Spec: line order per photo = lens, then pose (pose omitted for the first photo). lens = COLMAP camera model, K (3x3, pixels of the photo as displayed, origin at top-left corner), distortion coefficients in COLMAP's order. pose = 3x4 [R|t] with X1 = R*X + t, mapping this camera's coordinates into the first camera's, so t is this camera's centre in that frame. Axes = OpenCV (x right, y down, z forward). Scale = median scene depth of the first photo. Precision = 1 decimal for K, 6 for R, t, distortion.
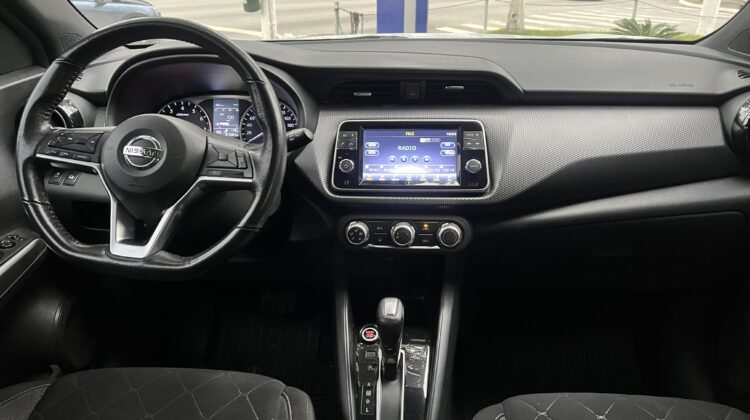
lens RADIAL K [[572.6, 0, 379.4], [0, 572.6, 210.6], [0, 0, 1]] dist [0.059958, -0.103563]
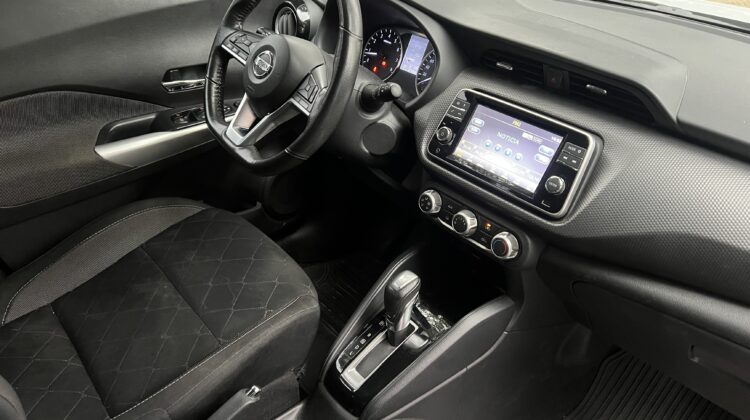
lens RADIAL K [[572.6, 0, 379.4], [0, 572.6, 210.6], [0, 0, 1]] dist [0.059958, -0.103563]
pose [[0.692108, 0.414165, -0.591147, 0.514326], [-0.328428, 0.910003, 0.253041, -0.176238], [0.642746, 0.019018, 0.765843, 0.193722]]
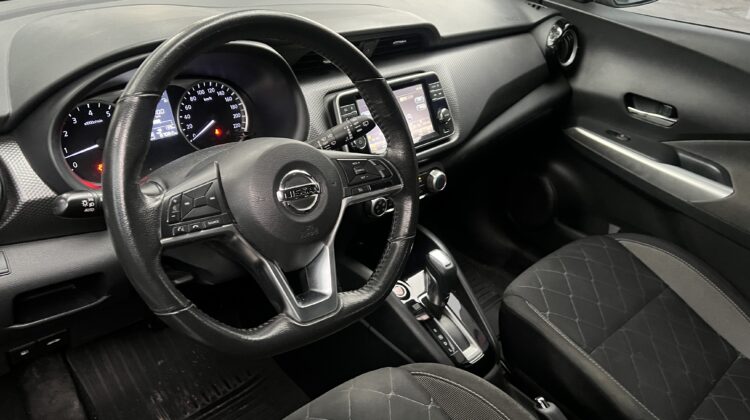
lens RADIAL K [[589.0, 0, 376.4], [0, 589.0, 184.6], [0, 0, 1]] dist [0.043077, -0.076870]
pose [[0.705072, -0.282890, 0.650267, -0.715154], [0.188374, 0.958756, 0.212844, -0.219752], [-0.683658, -0.027577, 0.729281, 0.274919]]
